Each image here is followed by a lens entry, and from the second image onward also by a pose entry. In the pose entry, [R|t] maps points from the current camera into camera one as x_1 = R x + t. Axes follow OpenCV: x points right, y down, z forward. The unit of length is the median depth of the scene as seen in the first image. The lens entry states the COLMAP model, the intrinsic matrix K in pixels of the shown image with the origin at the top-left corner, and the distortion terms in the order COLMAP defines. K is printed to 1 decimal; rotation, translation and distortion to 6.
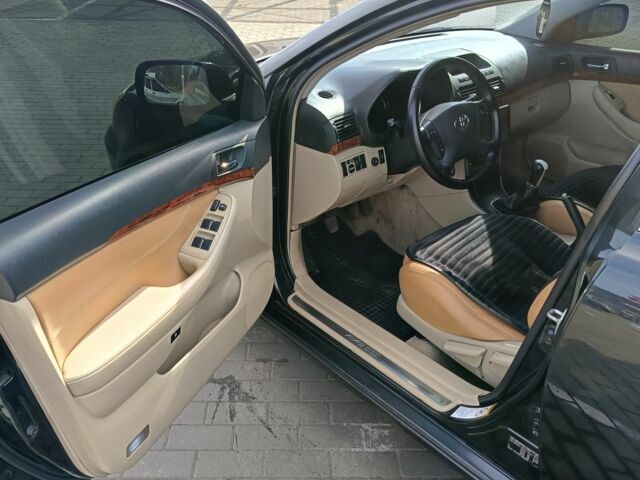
lens RADIAL K [[599.3, 0, 320.9], [0, 599.3, 236.8], [0, 0, 1]] dist [0.090976, -0.151871]
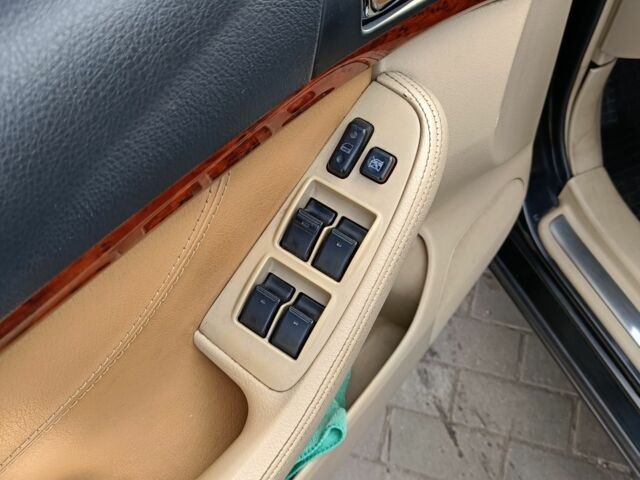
lens RADIAL K [[599.3, 0, 320.9], [0, 599.3, 236.8], [0, 0, 1]] dist [0.090976, -0.151871]
pose [[0.940639, 0.210683, -0.266104, -0.089267], [-0.045470, 0.855177, 0.516338, -0.111003], [0.336349, -0.473588, 0.813992, 0.604914]]
